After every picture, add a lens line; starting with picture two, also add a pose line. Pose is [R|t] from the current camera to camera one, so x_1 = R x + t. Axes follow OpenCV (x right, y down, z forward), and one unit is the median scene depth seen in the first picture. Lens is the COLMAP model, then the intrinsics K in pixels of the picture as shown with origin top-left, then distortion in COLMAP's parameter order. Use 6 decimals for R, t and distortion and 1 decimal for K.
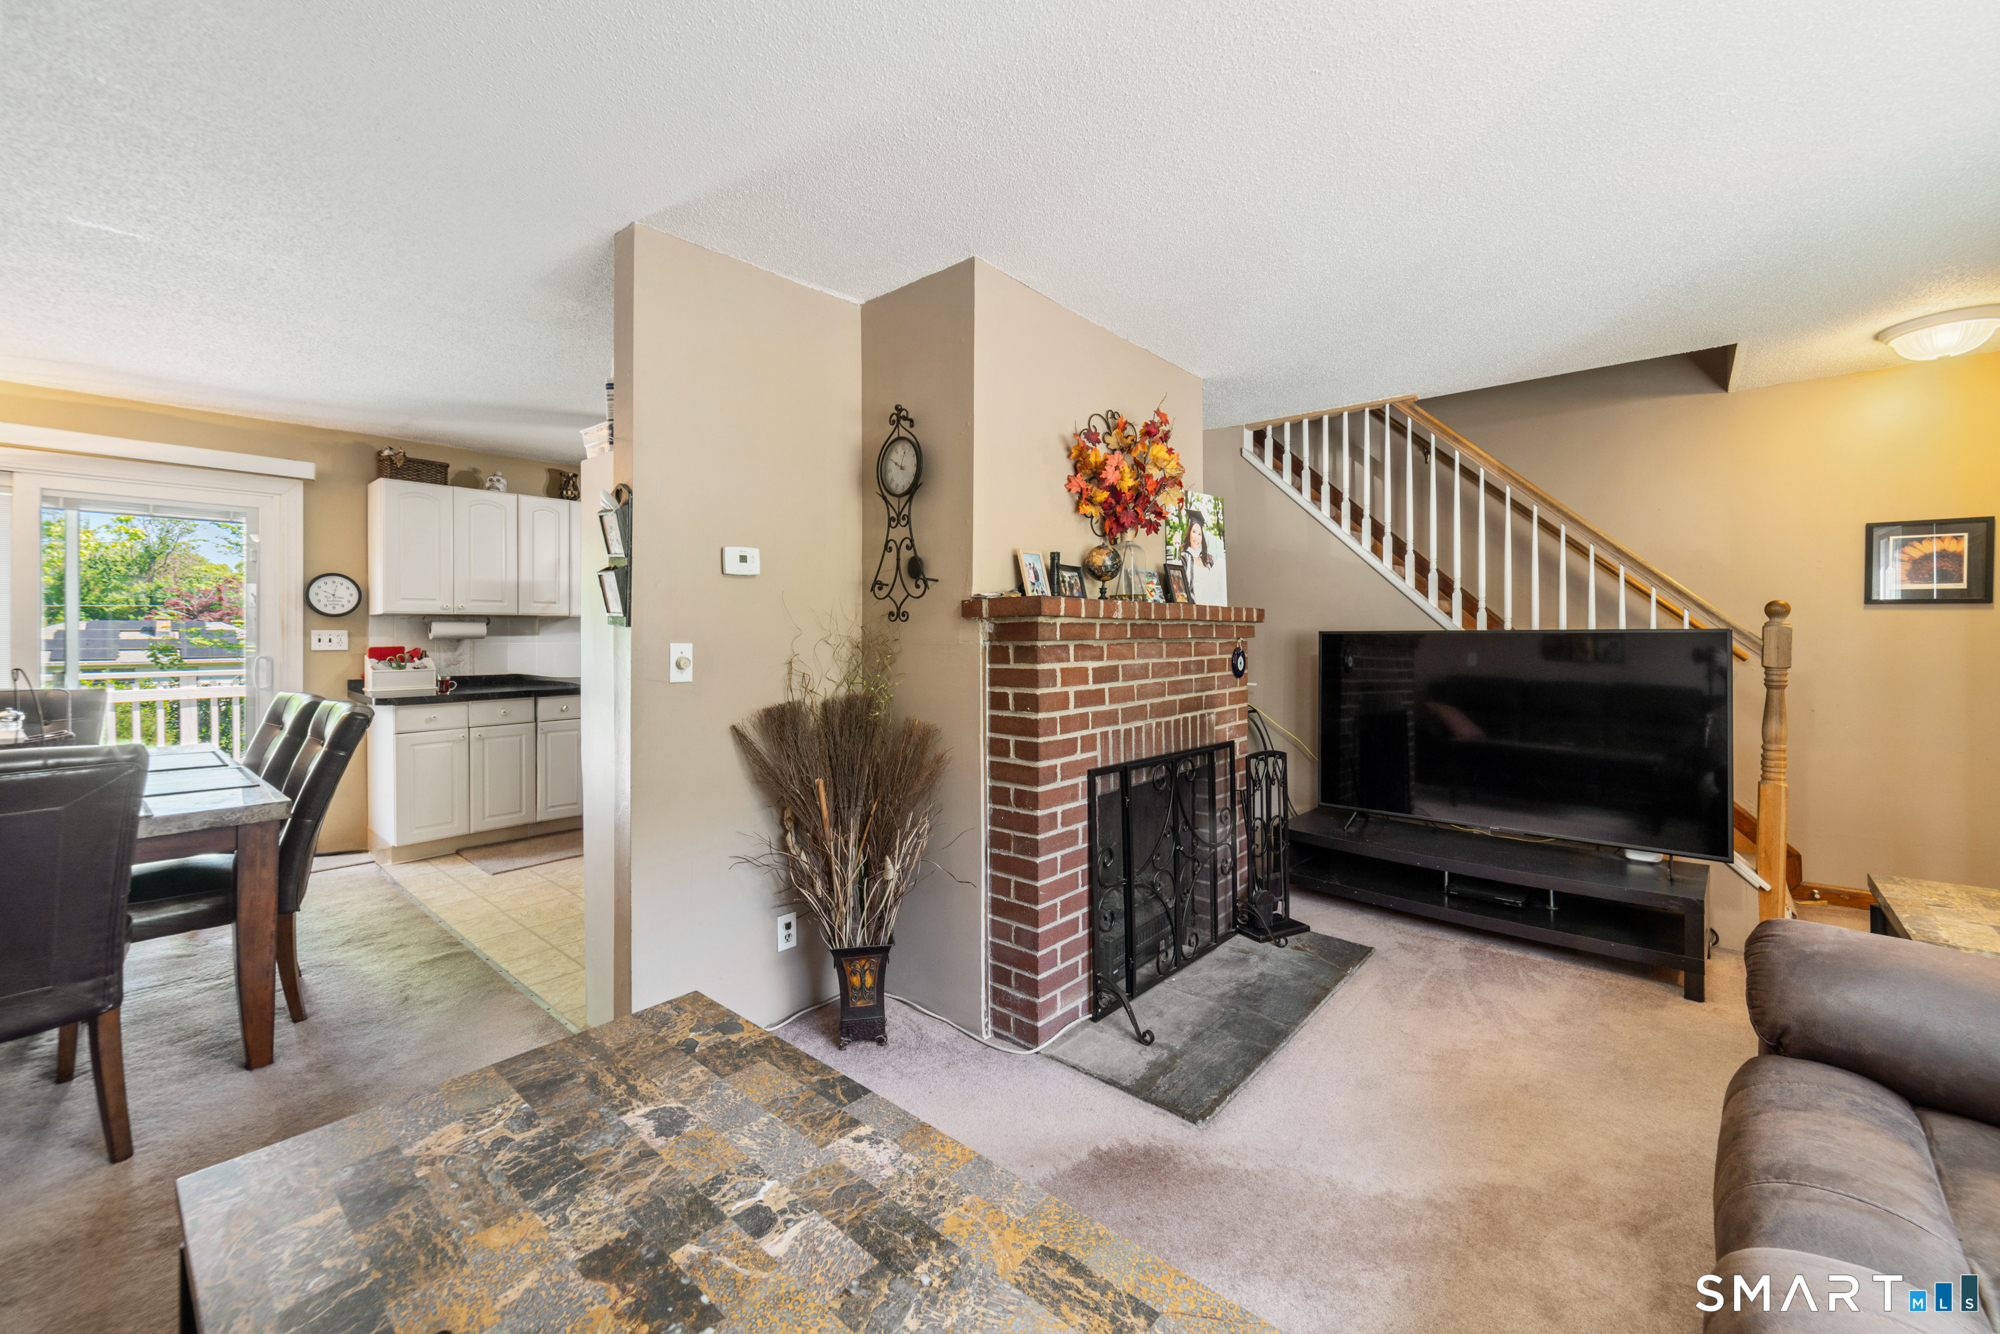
lens RADIAL K [[790.6, 0, 1009.1], [0, 790.6, 639.8], [0, 0, 1]] dist [-0.001342, 0.000801]
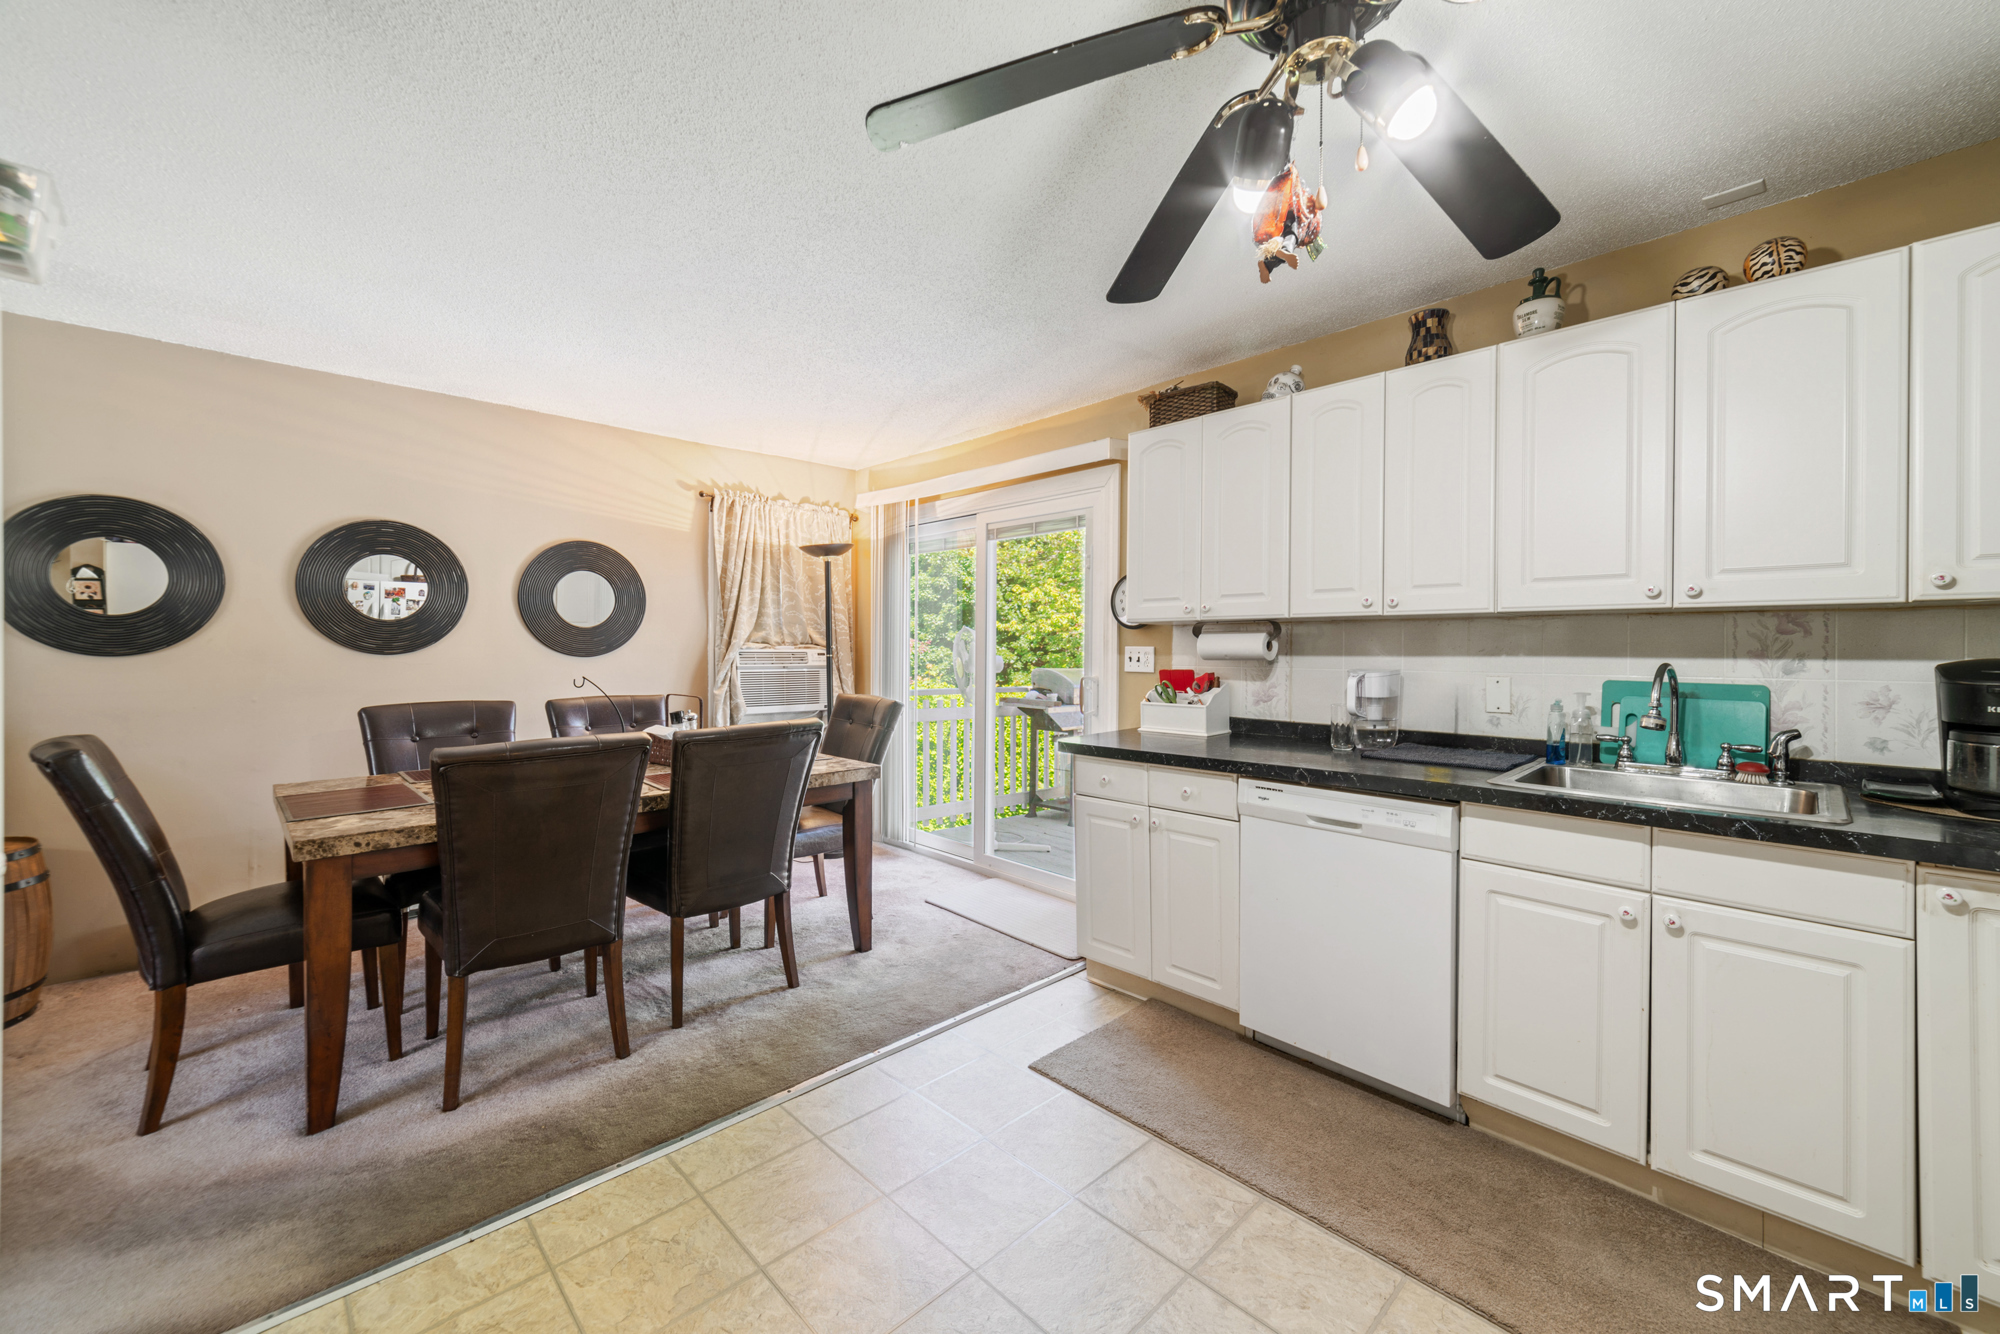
lens RADIAL K [[790.6, 0, 1010.2], [0, 790.6, 653.3], [0, 0, 1]] dist [-0.001342, 0.000801]
pose [[-0.112980, 0.003709, -0.993590, -0.112389], [-0.012593, 0.999907, 0.005164, -0.012295], [0.993517, 0.013096, -0.112923, 1.528227]]
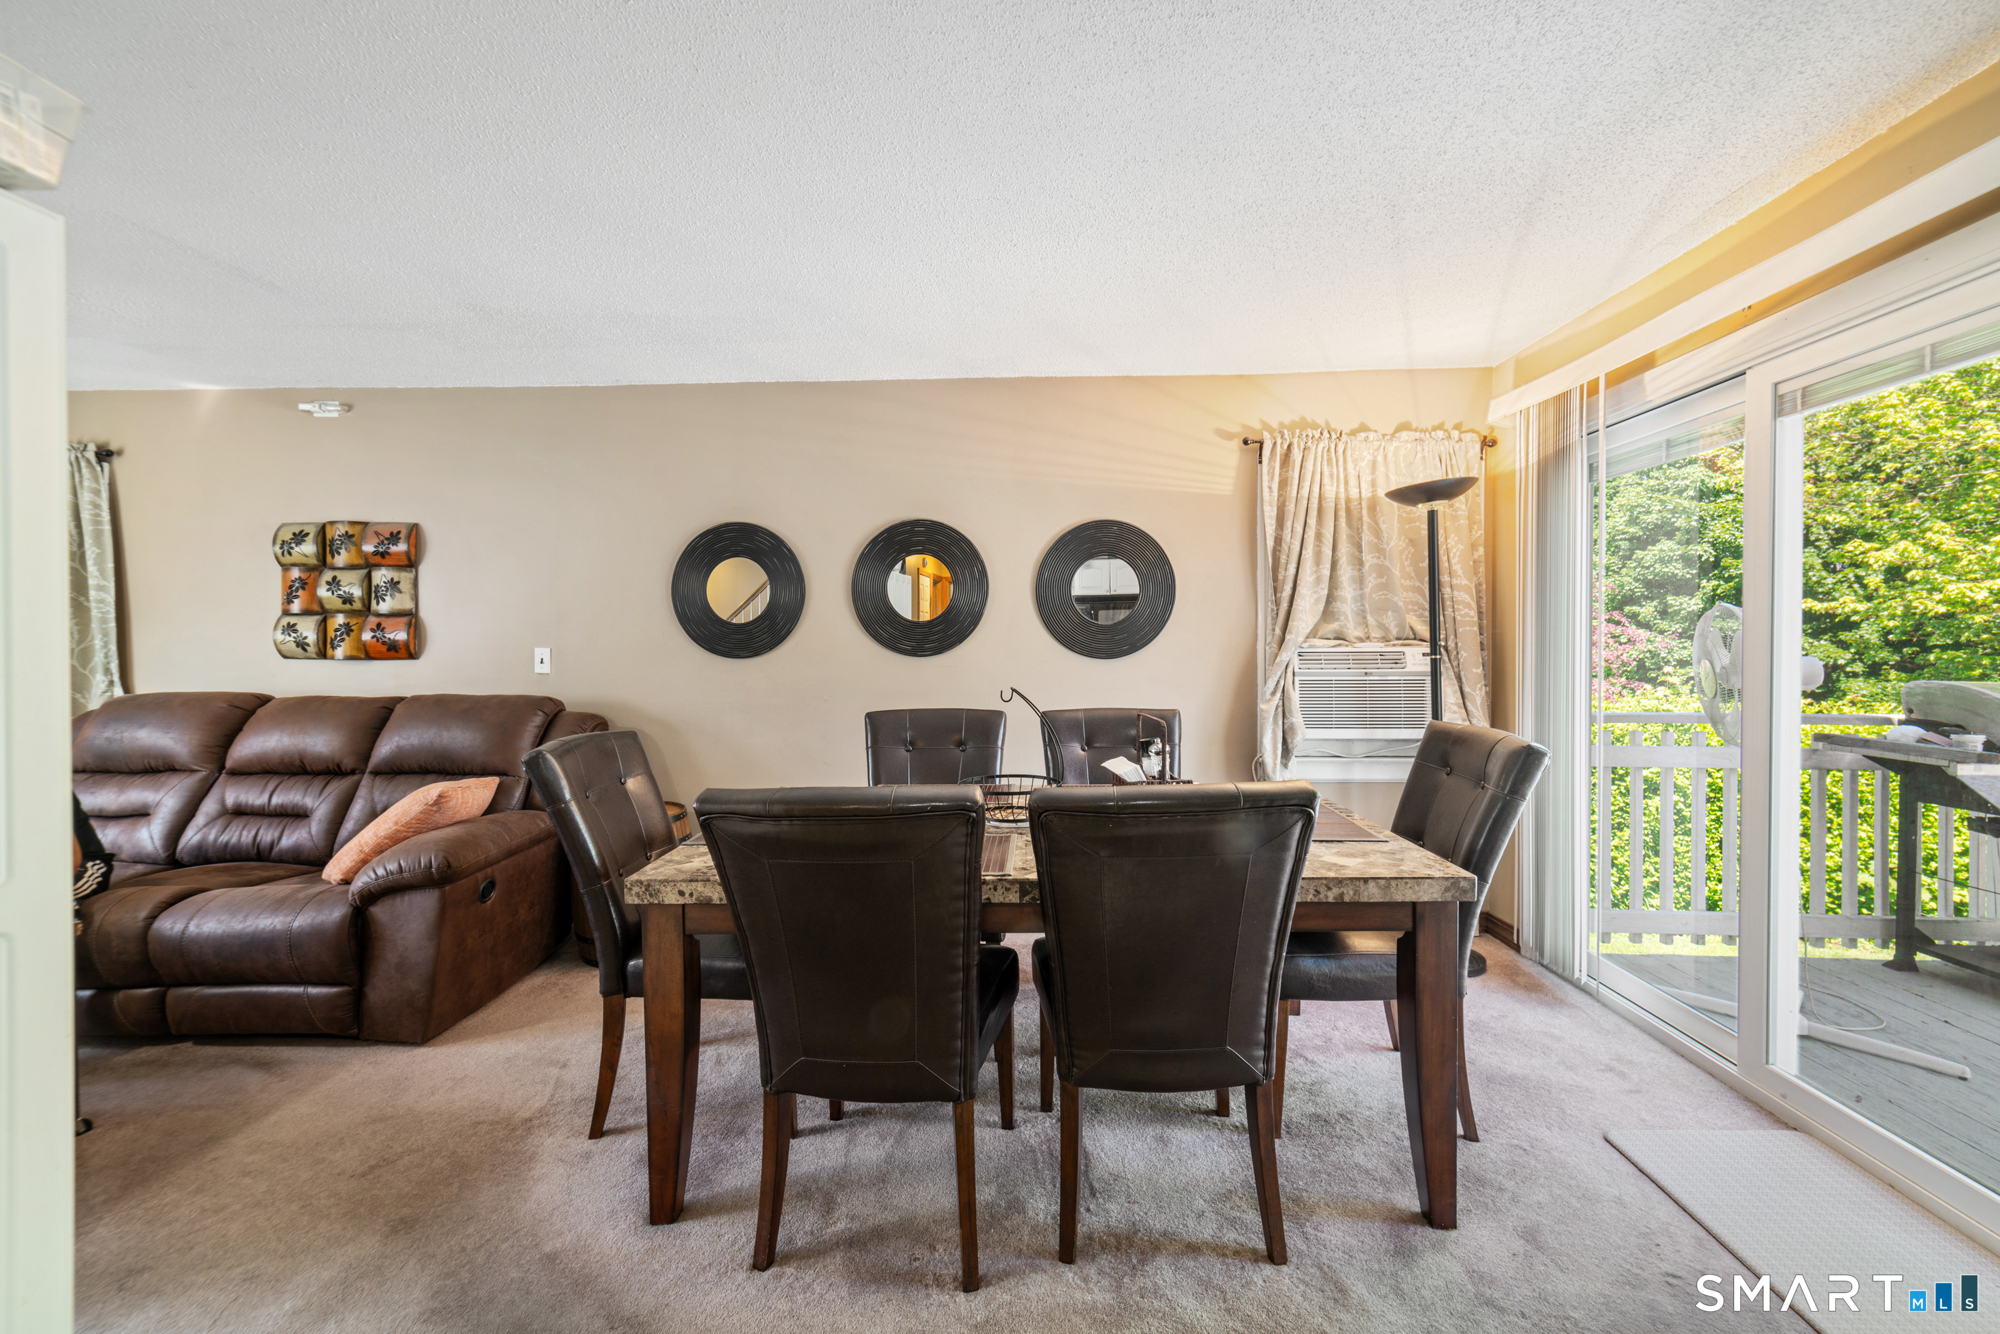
lens RADIAL K [[779.3, 0, 1017.9], [0, 779.3, 656.2], [0, 0, 1]] dist [0.001839, 0.000602]
pose [[-0.796923, 0.009656, -0.604003, -0.618291], [-0.001626, 0.999834, 0.018130, -0.013049], [0.604078, 0.015431, -0.796776, 1.465418]]
